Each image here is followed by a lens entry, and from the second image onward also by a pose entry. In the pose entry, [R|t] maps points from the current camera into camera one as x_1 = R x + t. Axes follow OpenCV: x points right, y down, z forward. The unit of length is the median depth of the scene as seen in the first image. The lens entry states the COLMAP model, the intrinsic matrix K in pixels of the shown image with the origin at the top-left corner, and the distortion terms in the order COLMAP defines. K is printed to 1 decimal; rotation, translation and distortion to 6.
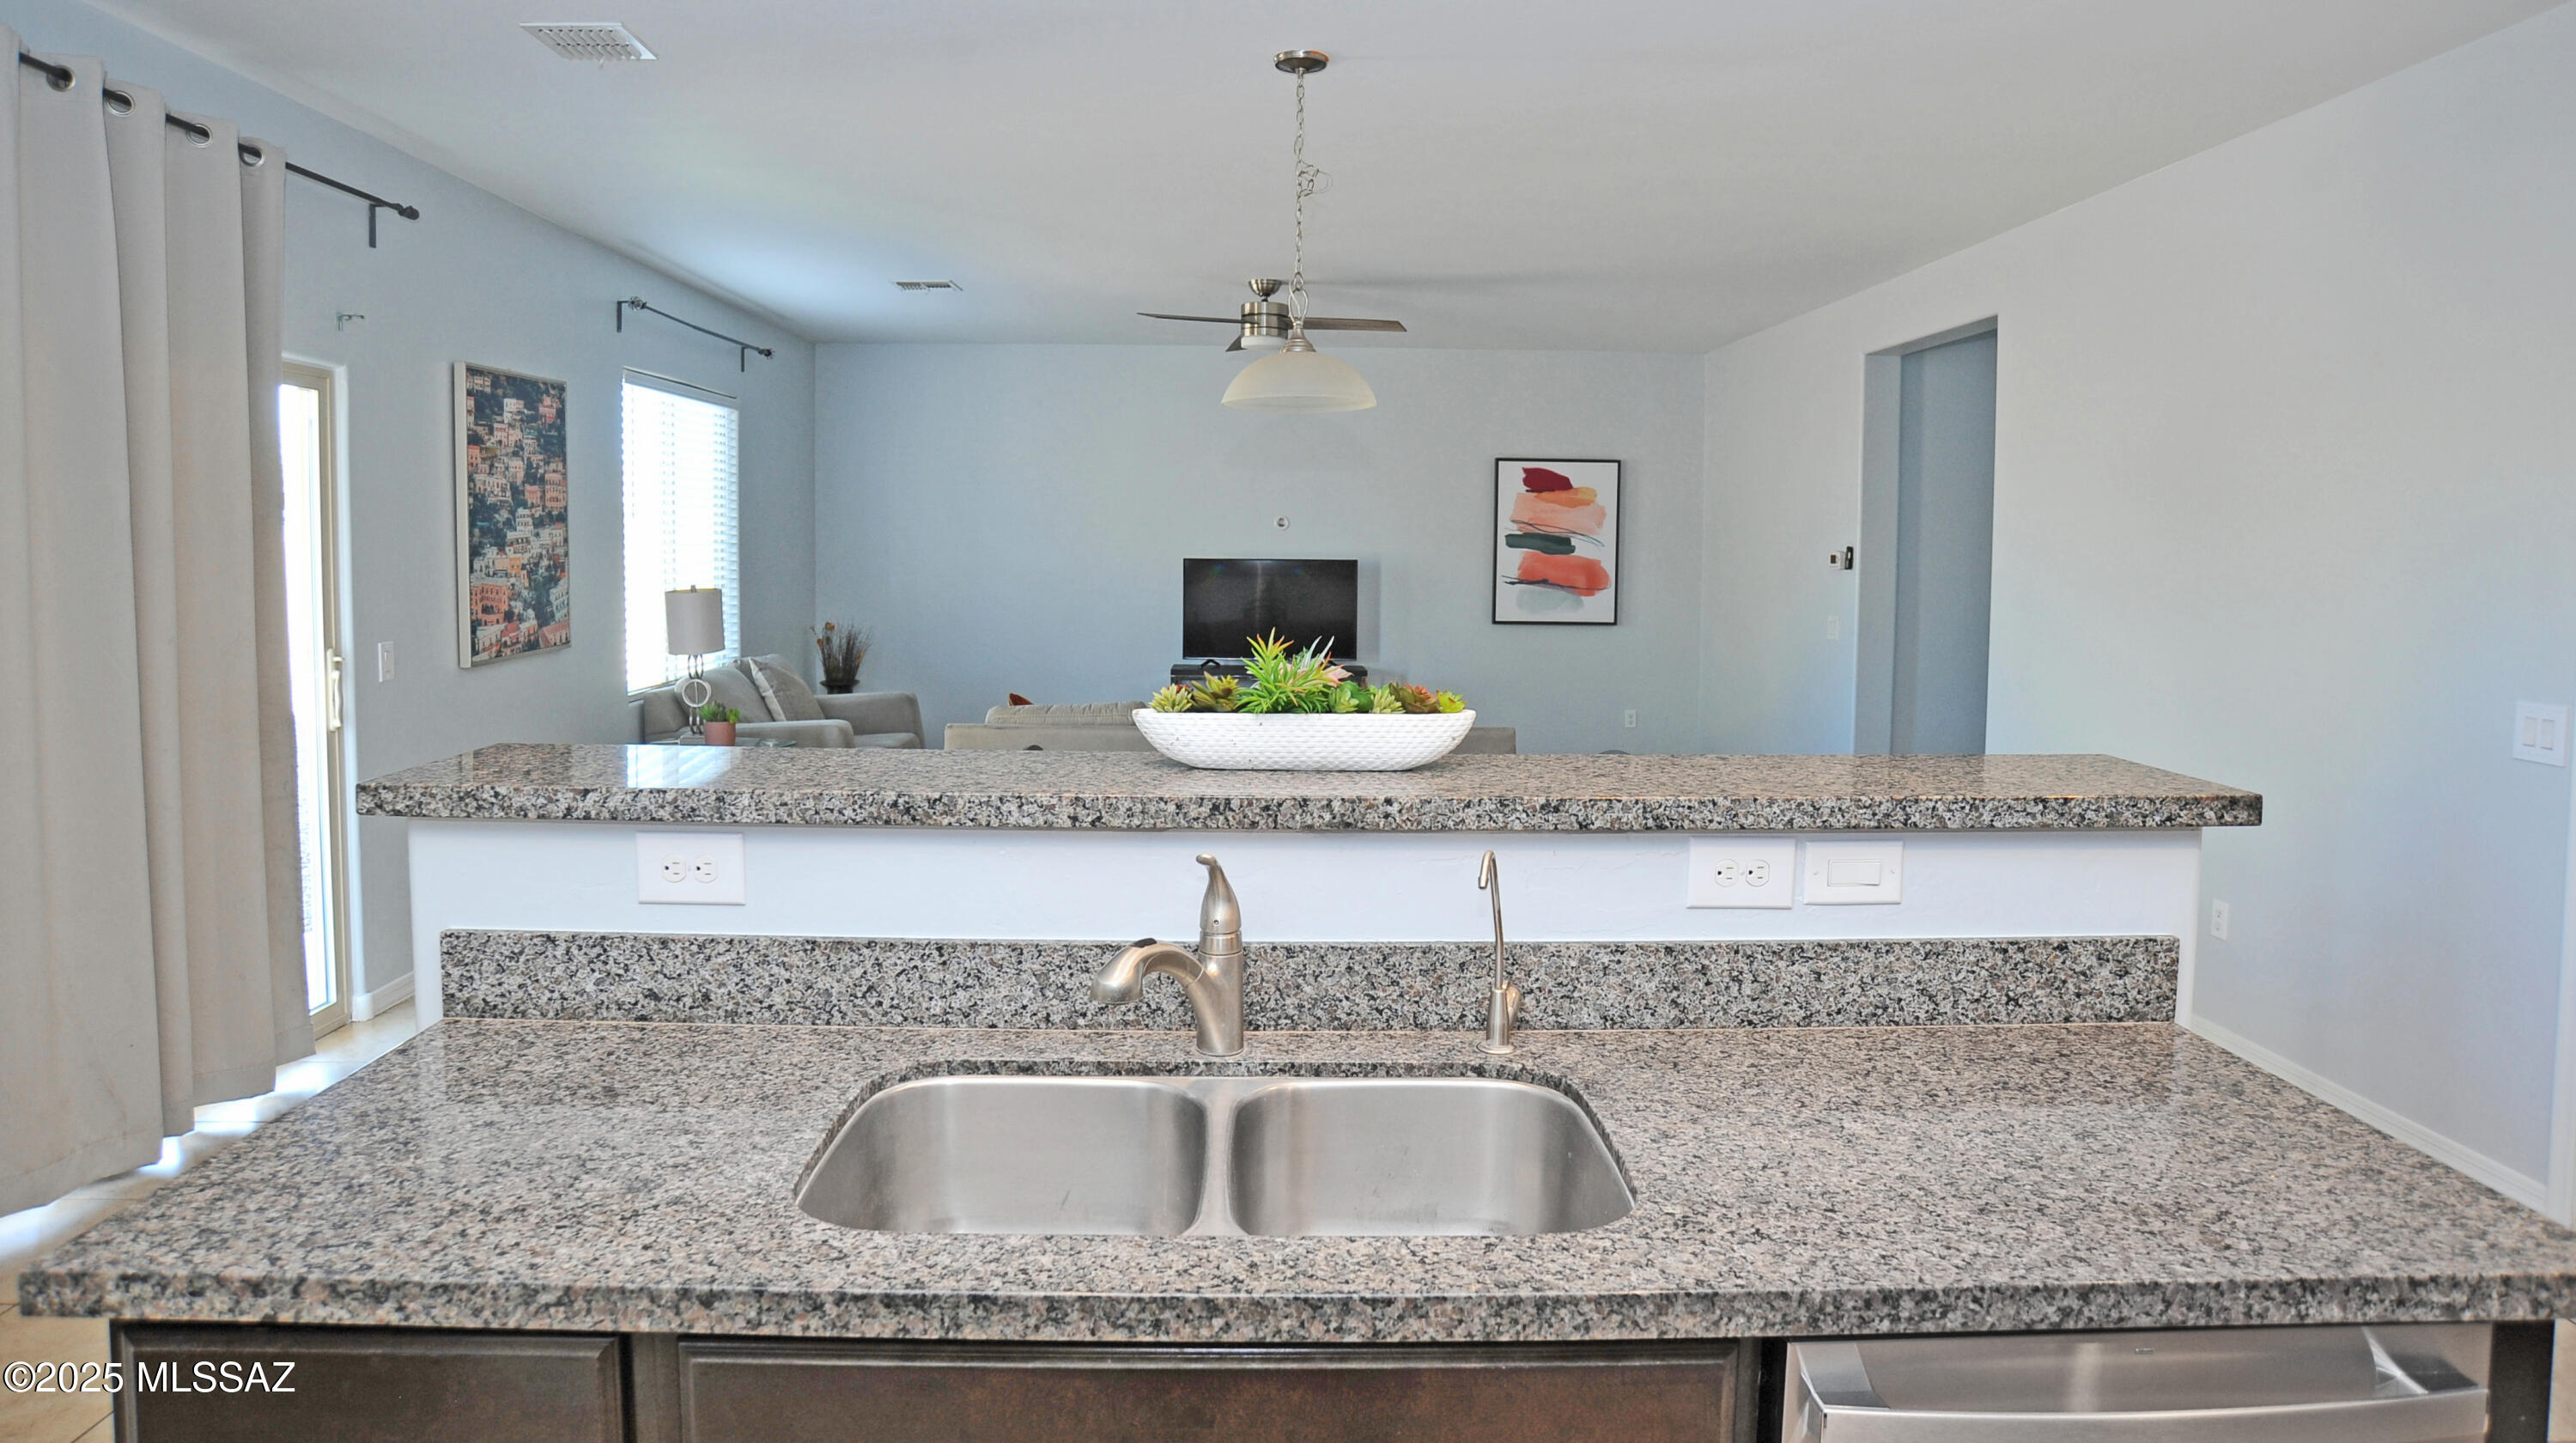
lens RADIAL K [[1492.0, 0, 1276.8], [0, 1492.0, 627.7], [0, 0, 1]] dist [-0.103704, 0.052956]
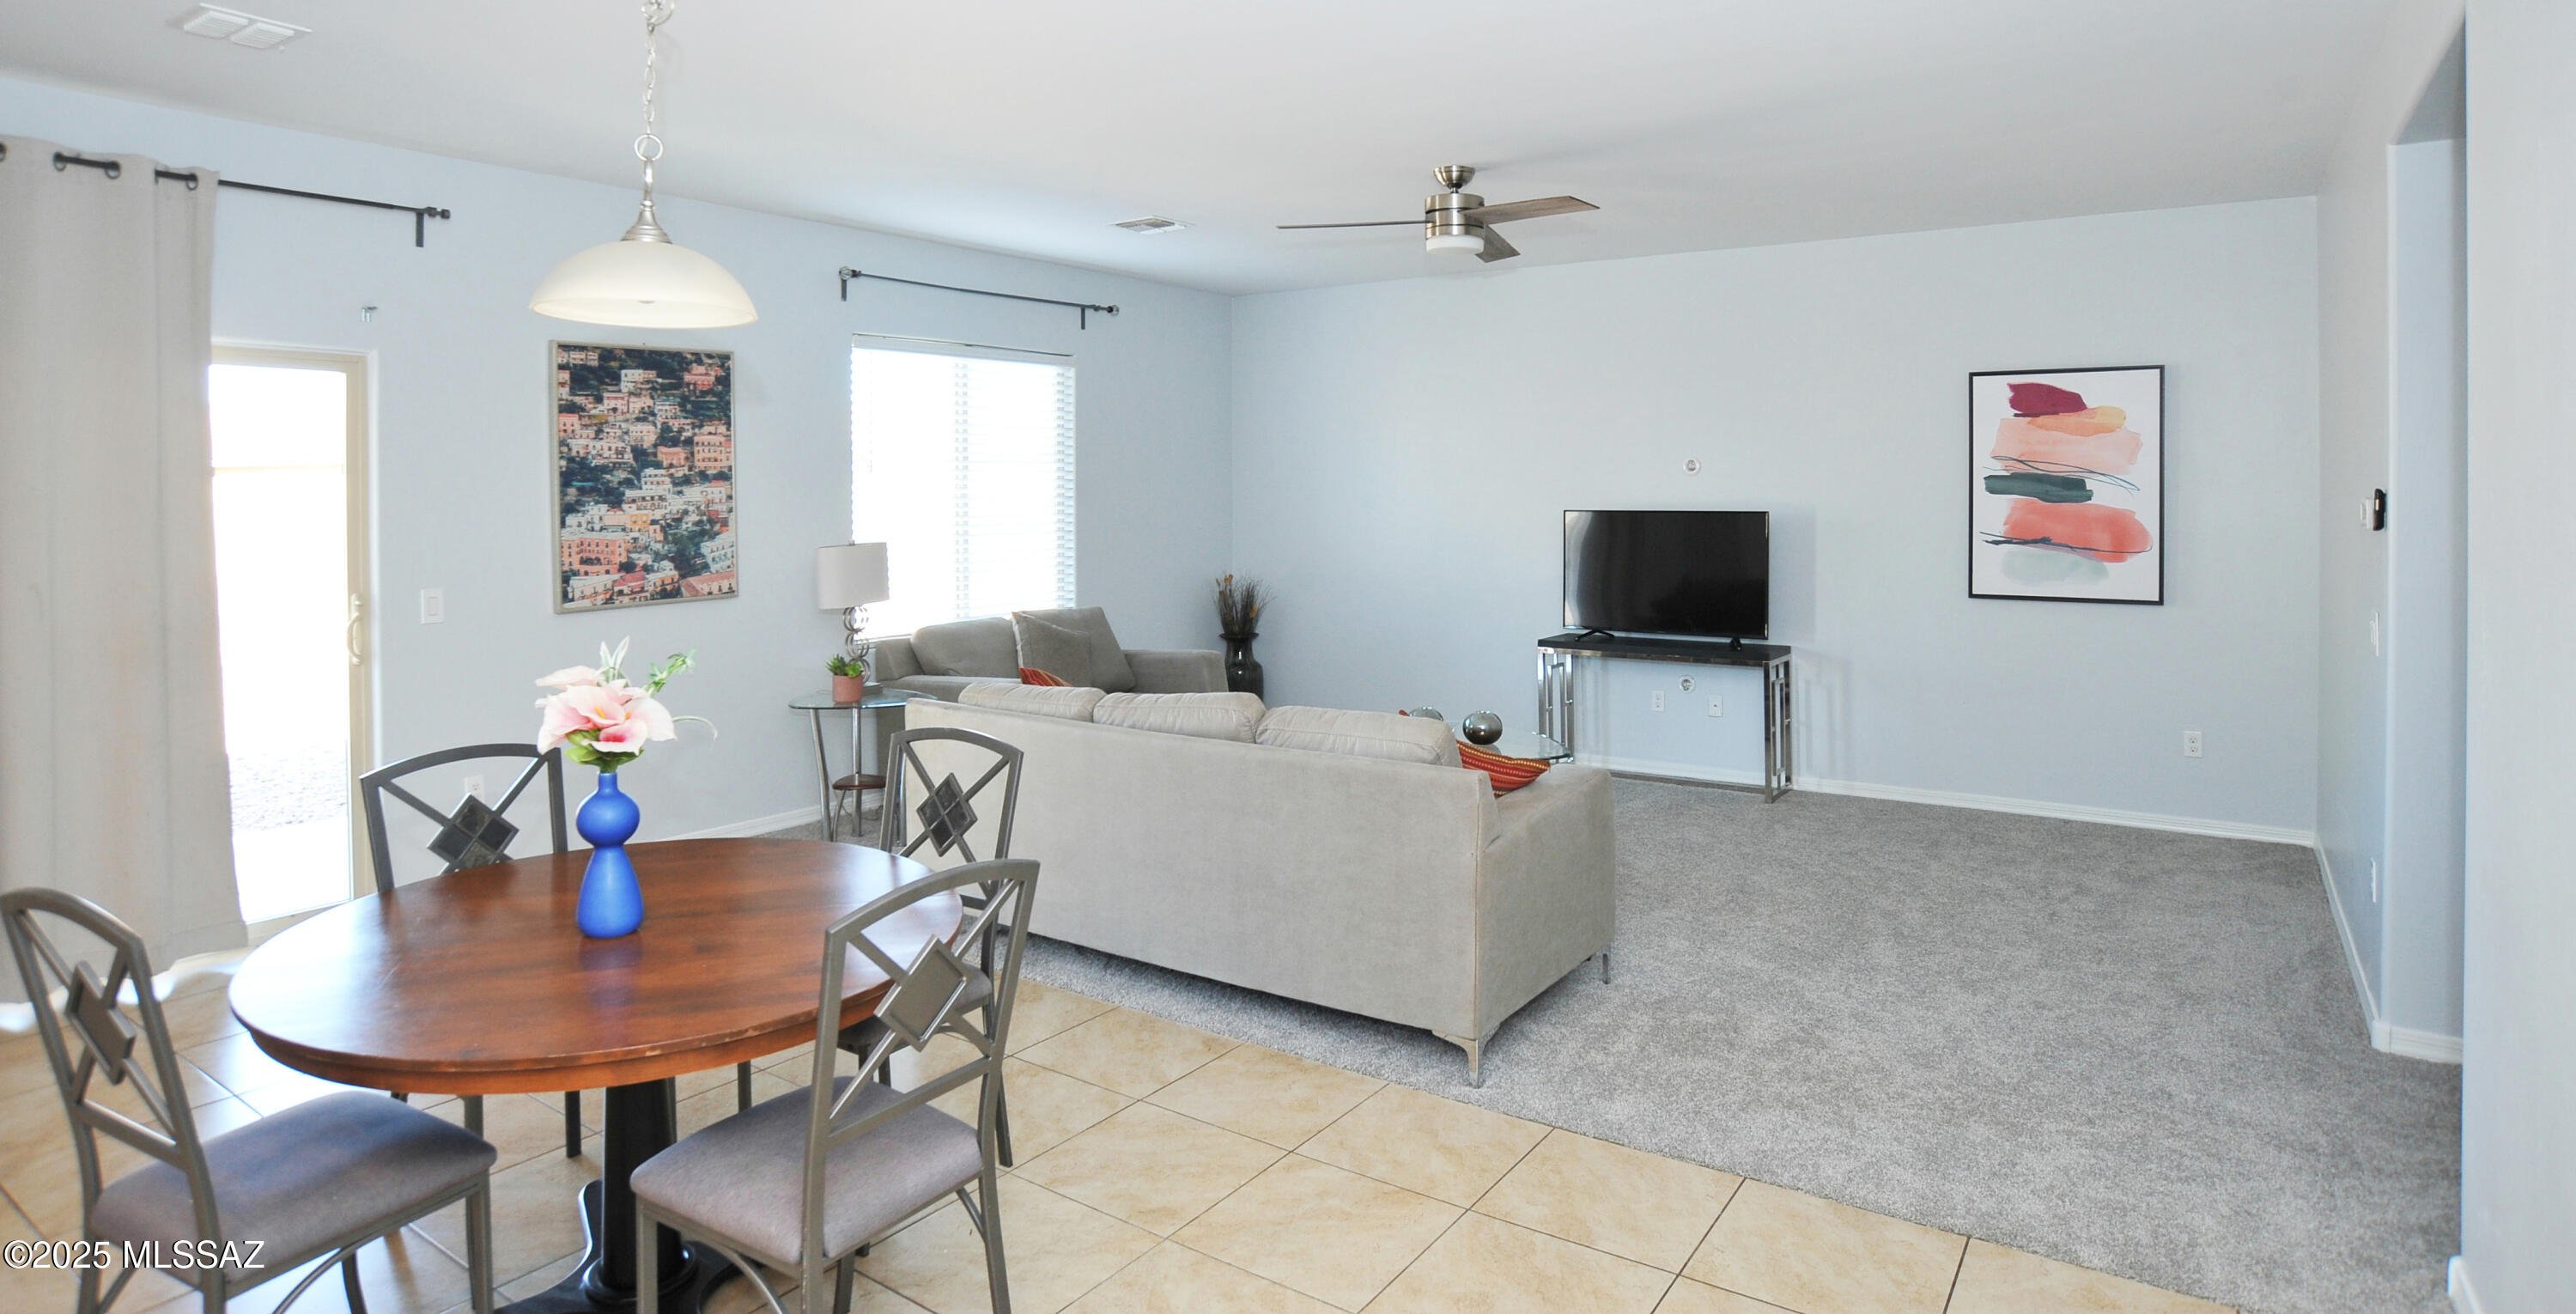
lens RADIAL K [[1375.7, 0, 1264.2], [0, 1375.7, 493.1], [0, 0, 1]] dist [-0.079685, 0.000599]
pose [[0.805091, -0.008877, -0.593085, 1.382477], [-0.023074, 0.998662, -0.046269, -0.082769], [0.592703, 0.050936, 0.803809, 1.382244]]
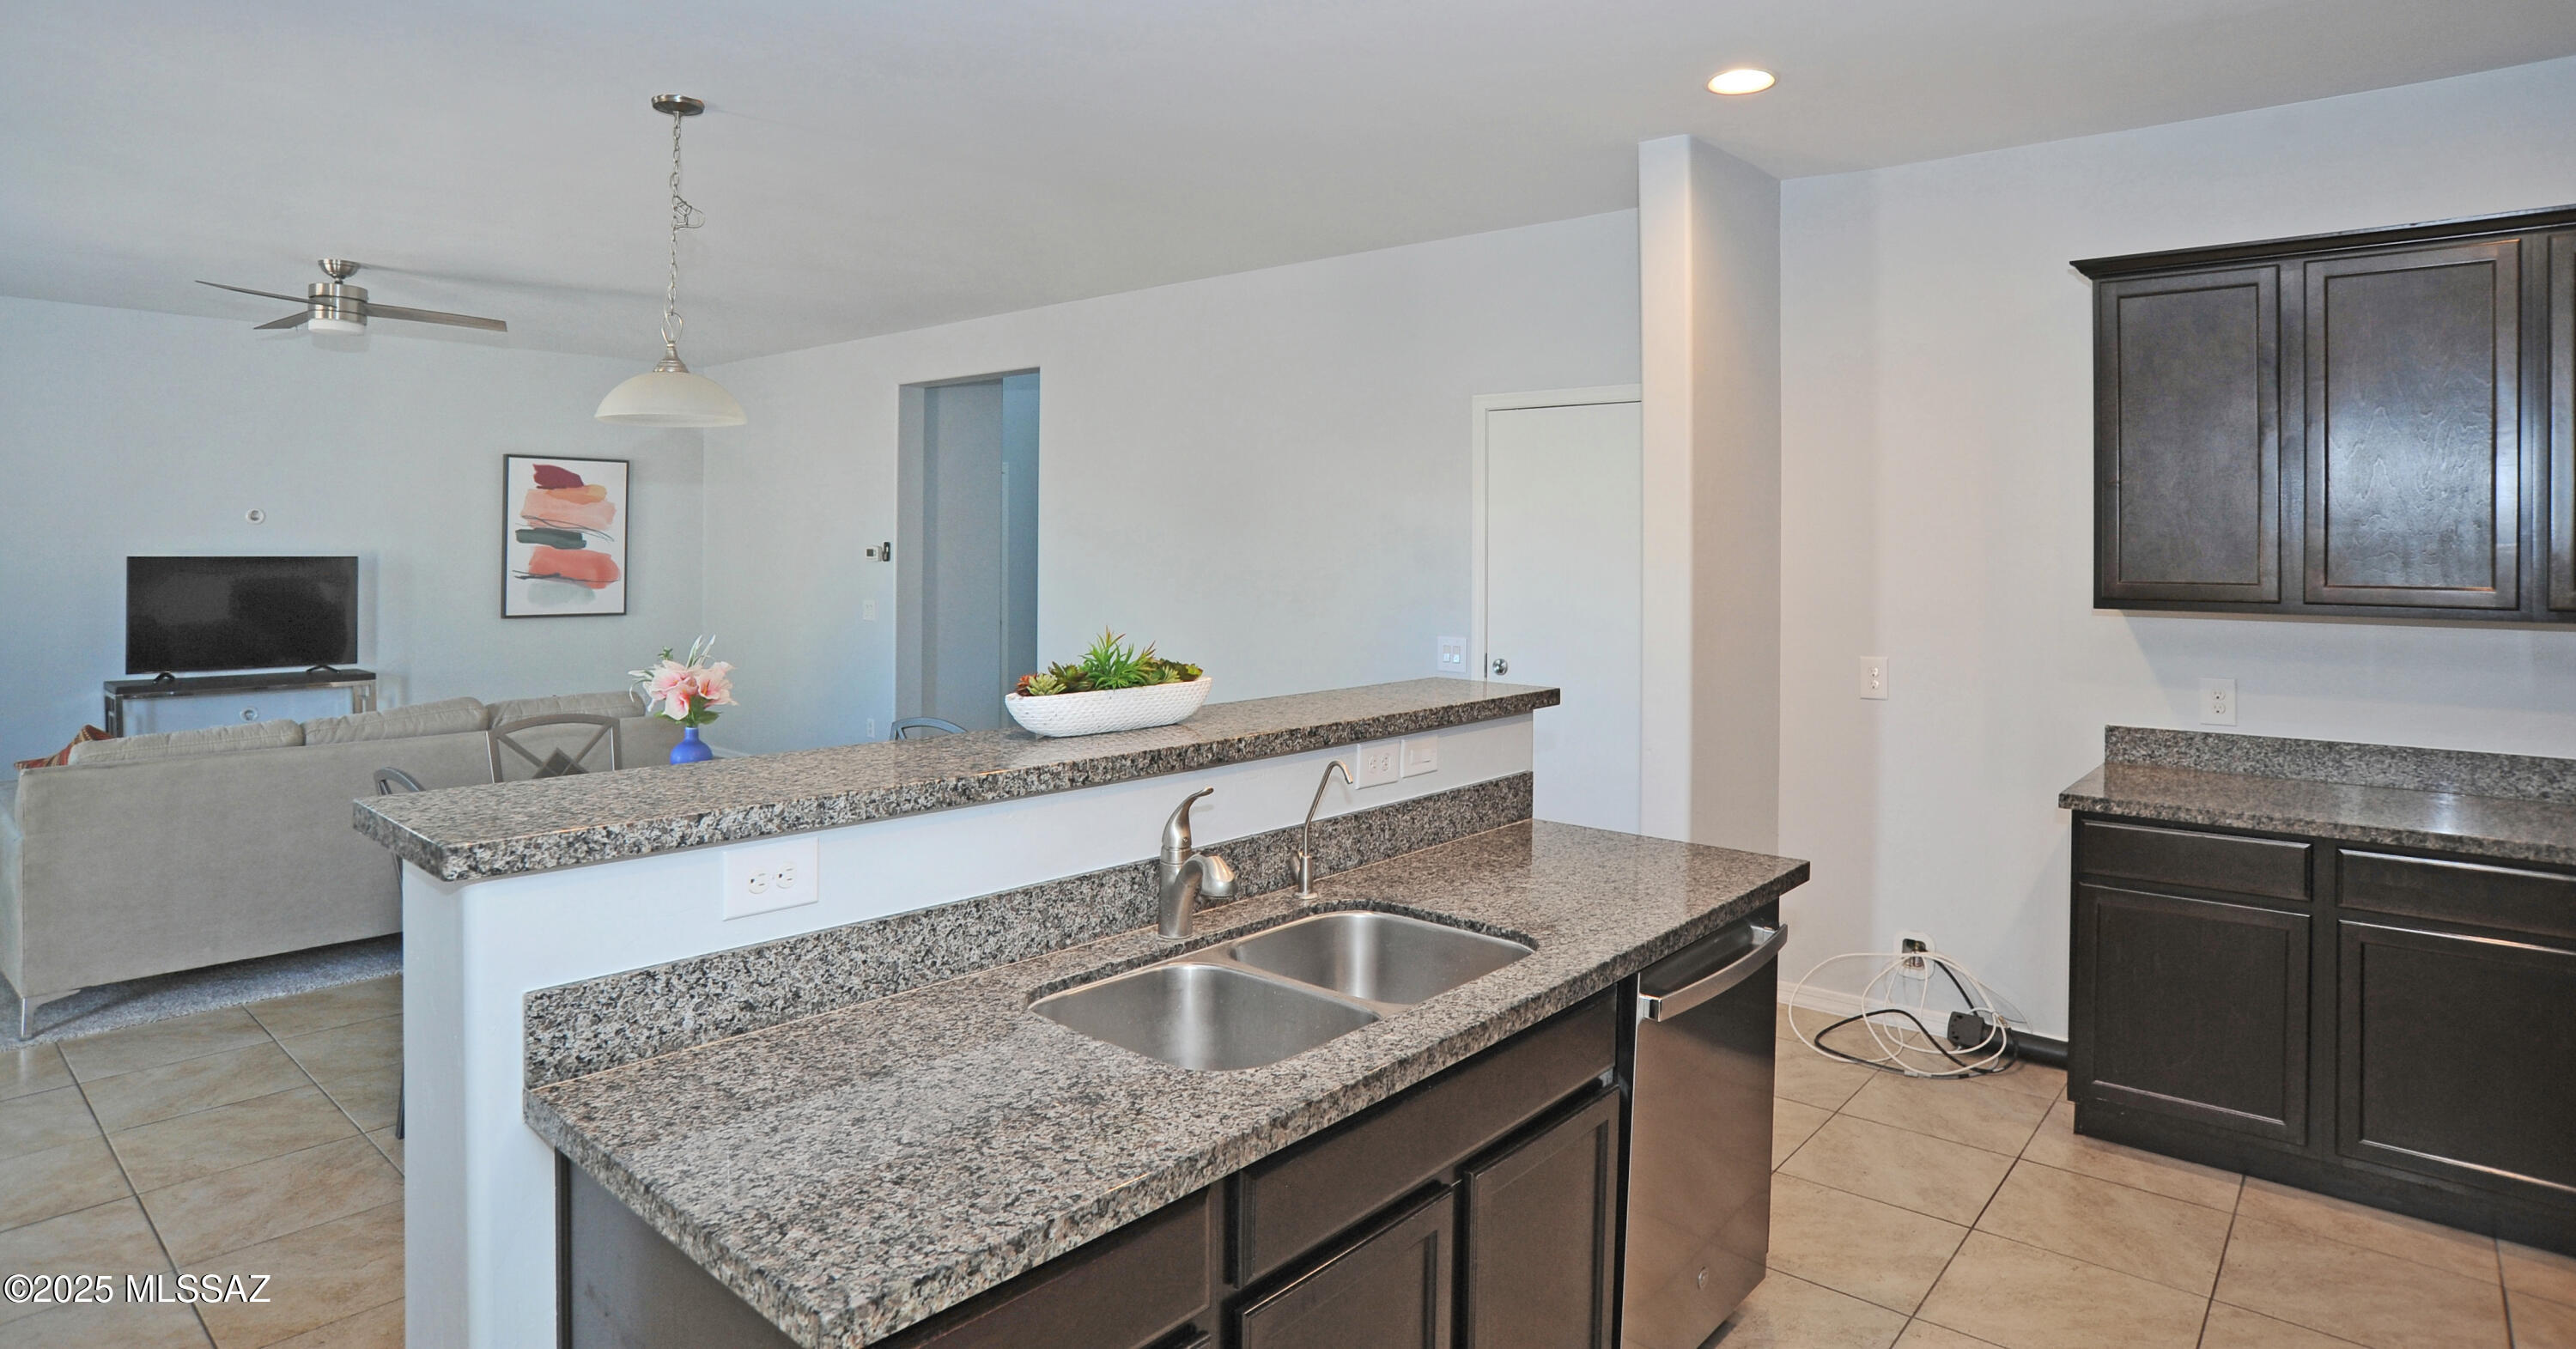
lens RADIAL K [[1362.9, 0, 1276.2], [0, 1362.9, 531.0], [0, 0, 1]] dist [-0.109036, 0.056712]
pose [[0.675159, 0.002757, 0.737667, -0.853132], [0.039141, 0.998450, -0.039556, -0.032026], [-0.736633, 0.055580, 0.674005, 0.070185]]
